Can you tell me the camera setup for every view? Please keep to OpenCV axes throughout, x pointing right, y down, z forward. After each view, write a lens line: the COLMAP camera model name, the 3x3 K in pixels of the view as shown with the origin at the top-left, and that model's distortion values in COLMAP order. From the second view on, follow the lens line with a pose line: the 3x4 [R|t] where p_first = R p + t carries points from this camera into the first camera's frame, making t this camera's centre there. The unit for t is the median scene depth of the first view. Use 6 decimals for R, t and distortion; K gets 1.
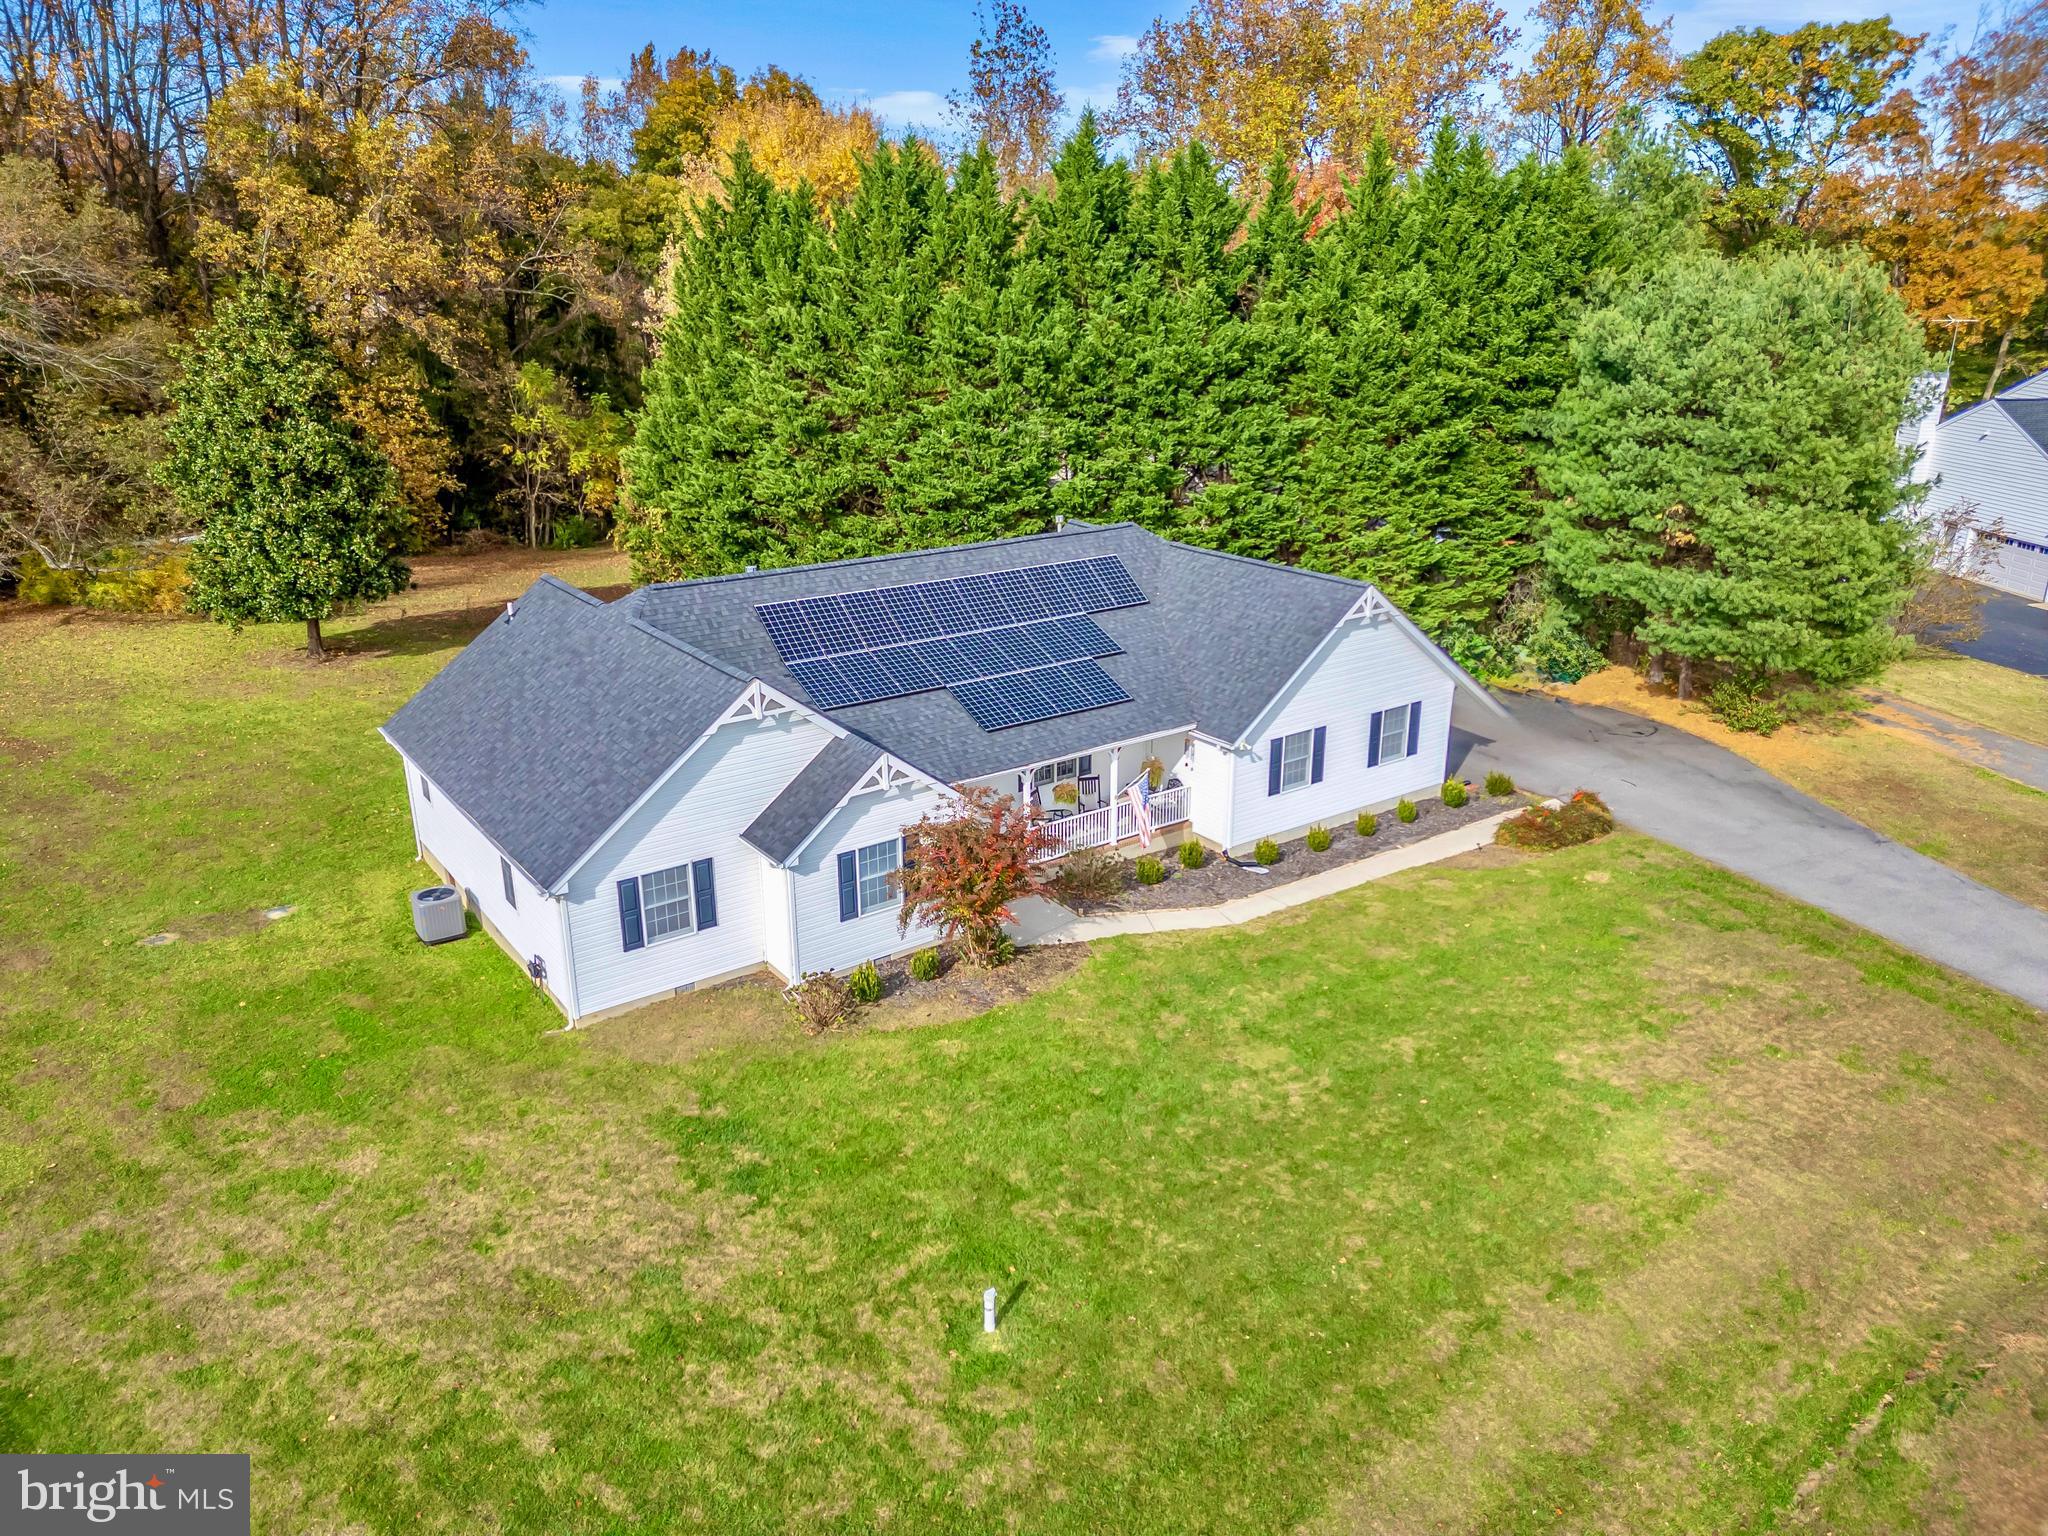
lens RADIAL K [[1419.7, 0, 1024.0], [0, 1419.7, 768.0], [0, 0, 1]] dist [0.080725, -0.081664]
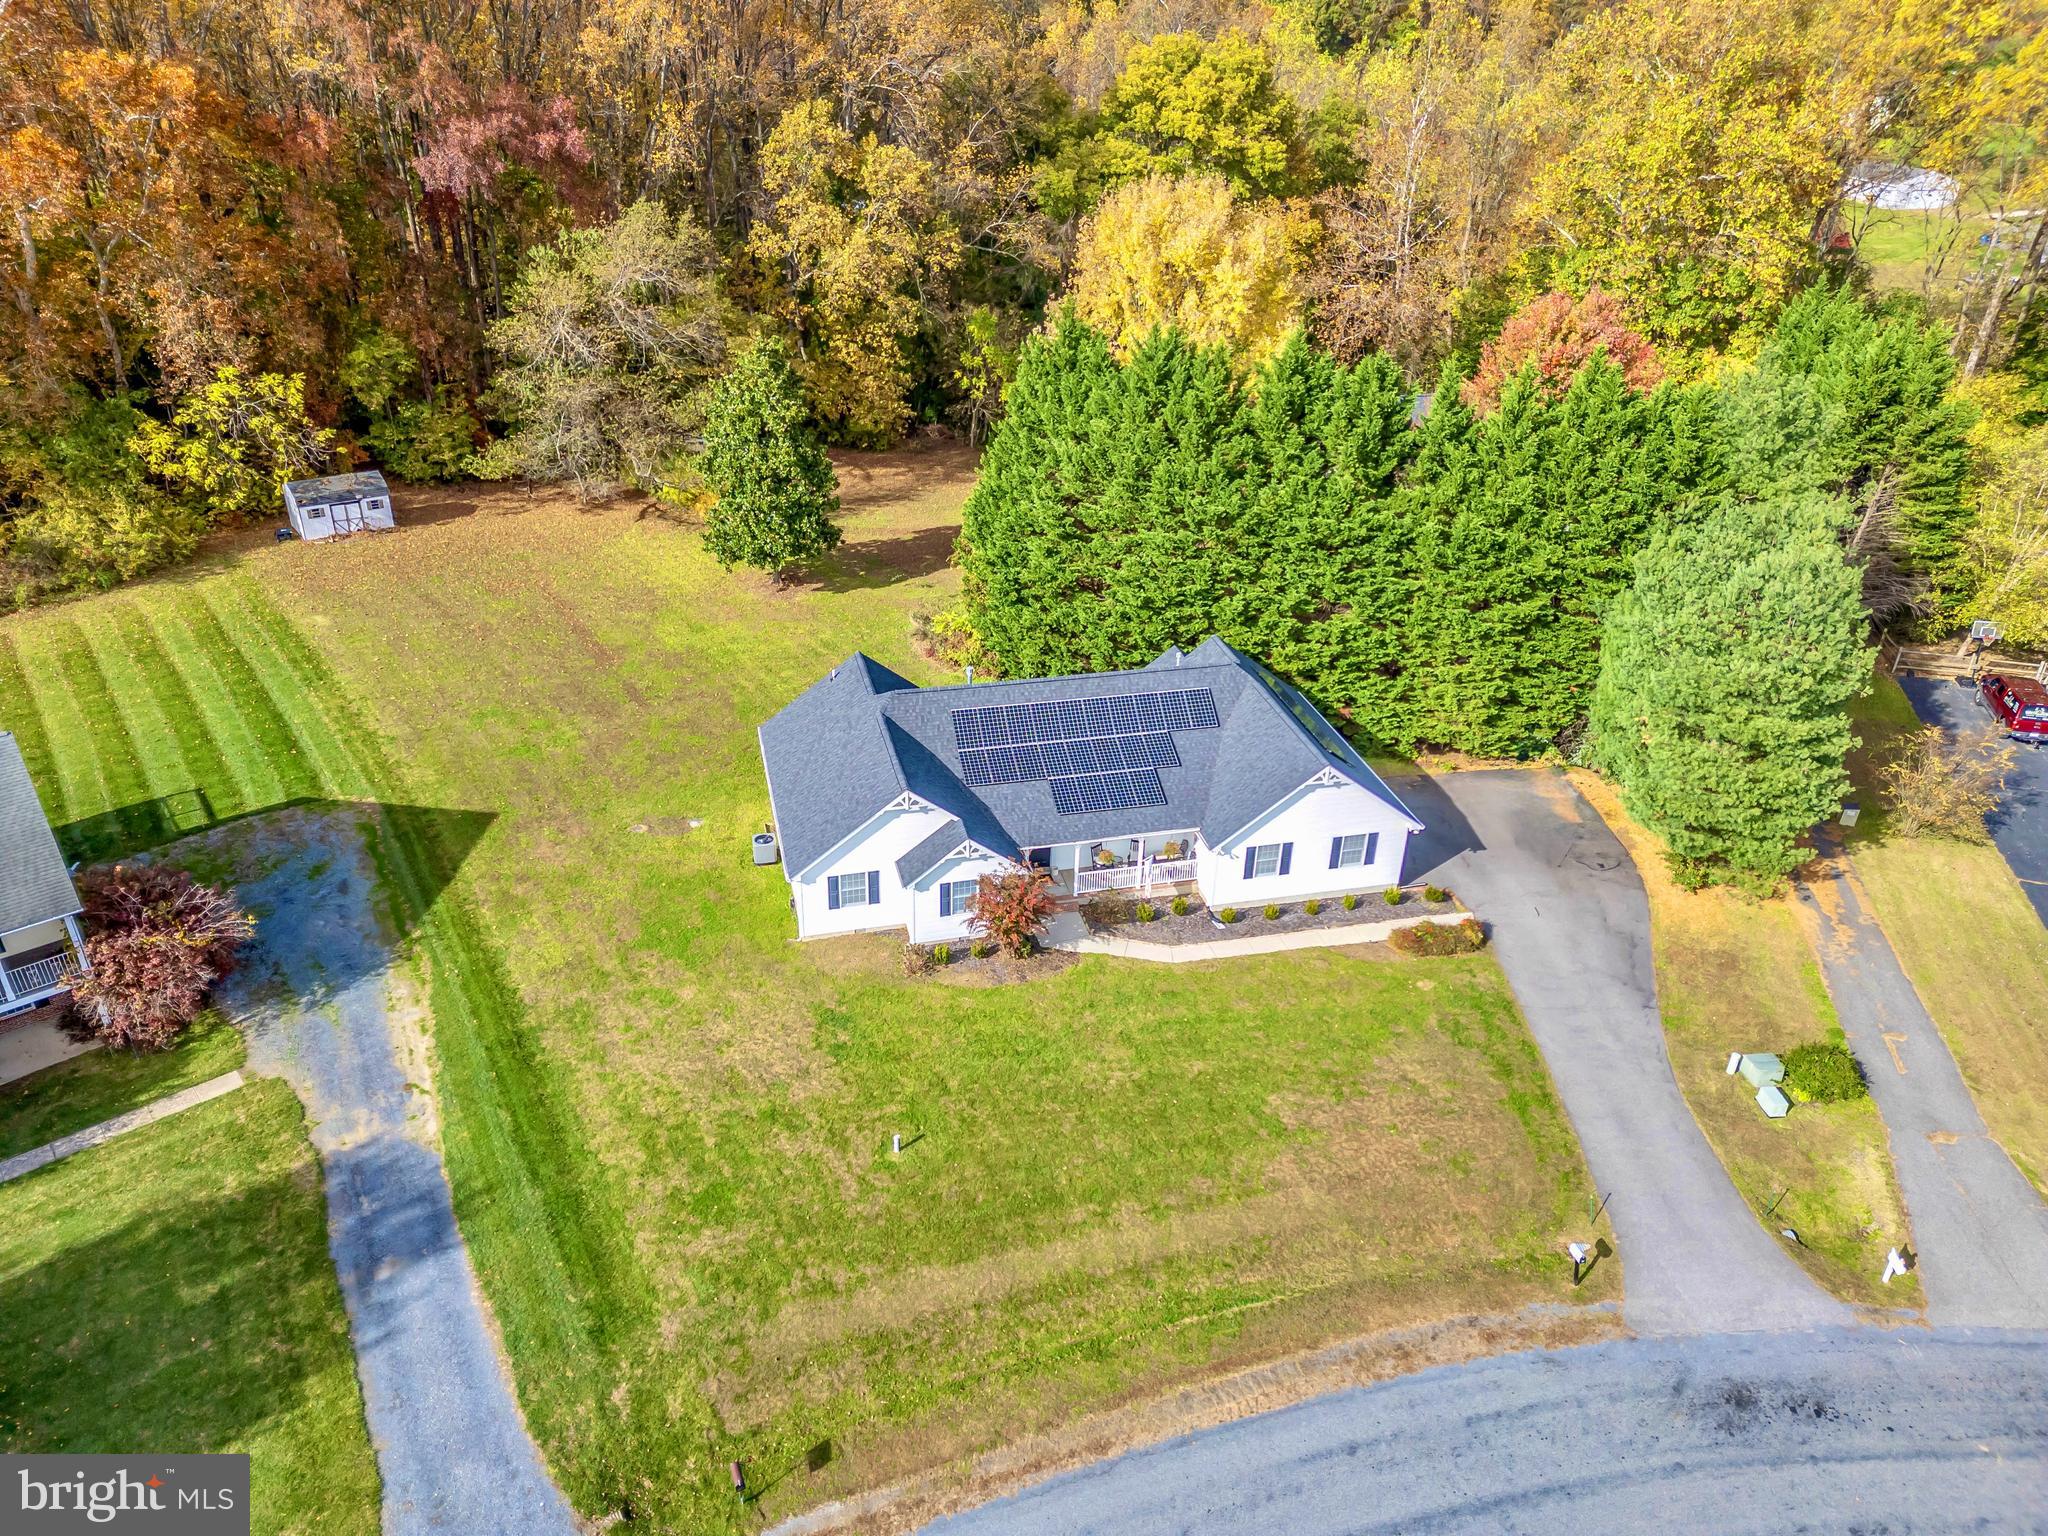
lens RADIAL K [[1415.3, 0, 1024.0], [0, 1415.3, 768.0], [0, 0, 1]] dist [0.097089, -0.096019]
pose [[0.928784, 0.209397, -0.305800, 0.446065], [-0.153138, 0.968195, 0.197856, -0.414621], [0.337505, -0.136936, 0.931310, -0.587668]]
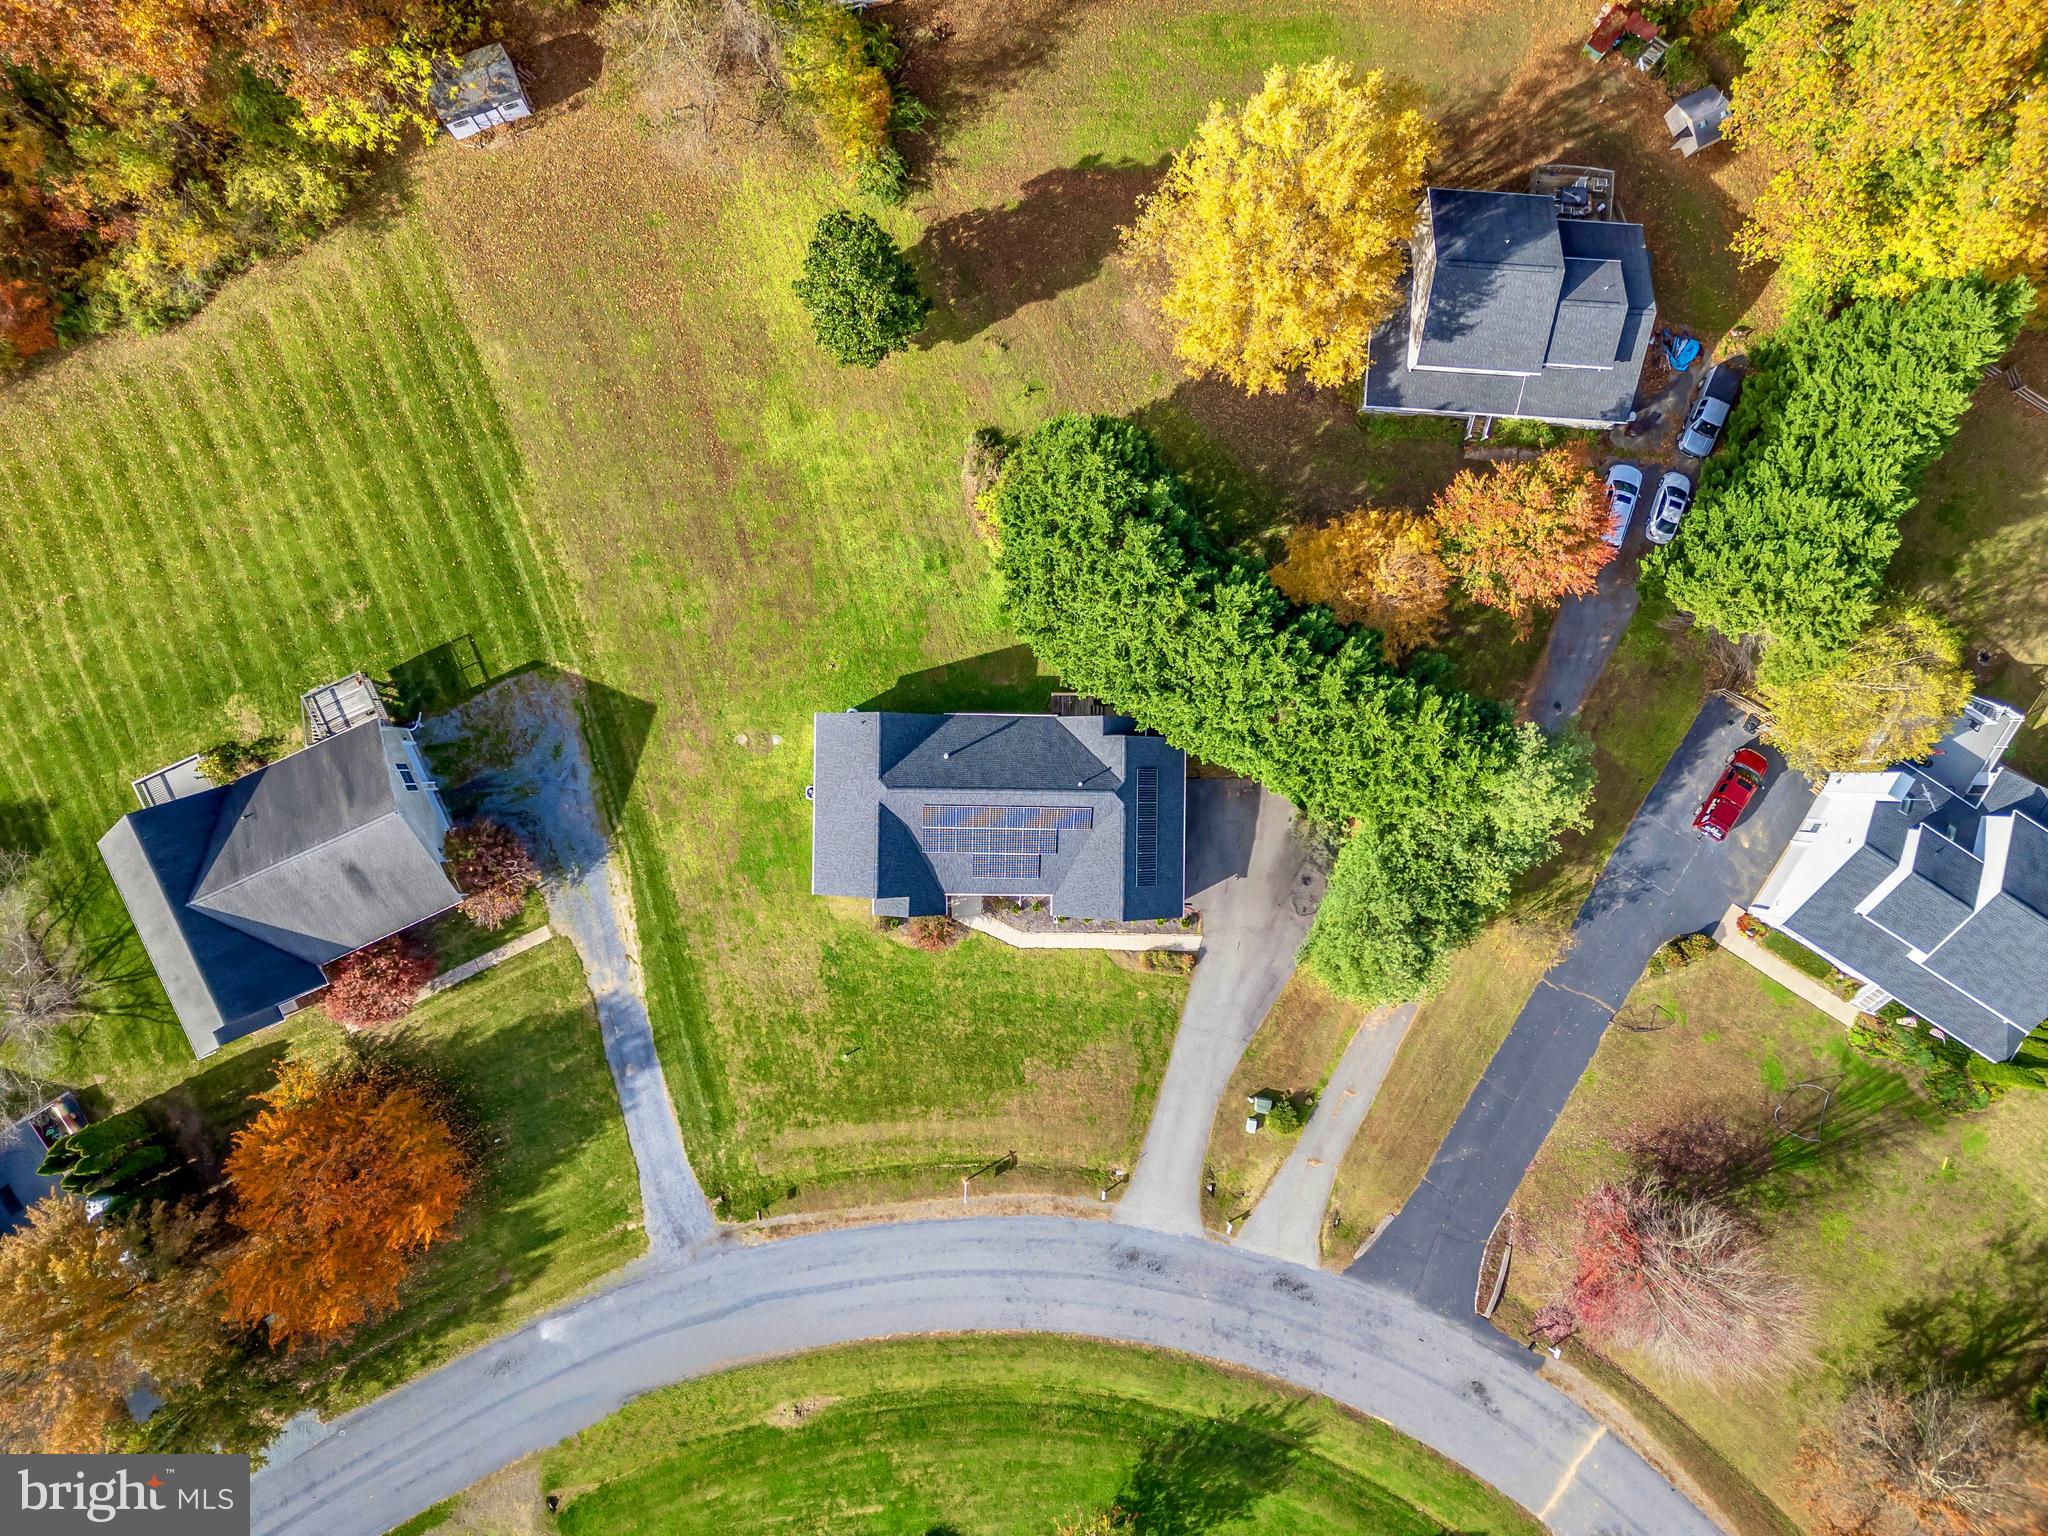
lens RADIAL K [[1419.7, 0, 1024.0], [0, 1419.7, 768.0], [0, 0, 1]] dist [0.080725, -0.081664]
pose [[0.802387, 0.595495, 0.039496, -0.195061], [-0.242748, 0.265196, 0.933137, -2.860916], [0.545204, -0.758325, 0.357345, 0.194770]]
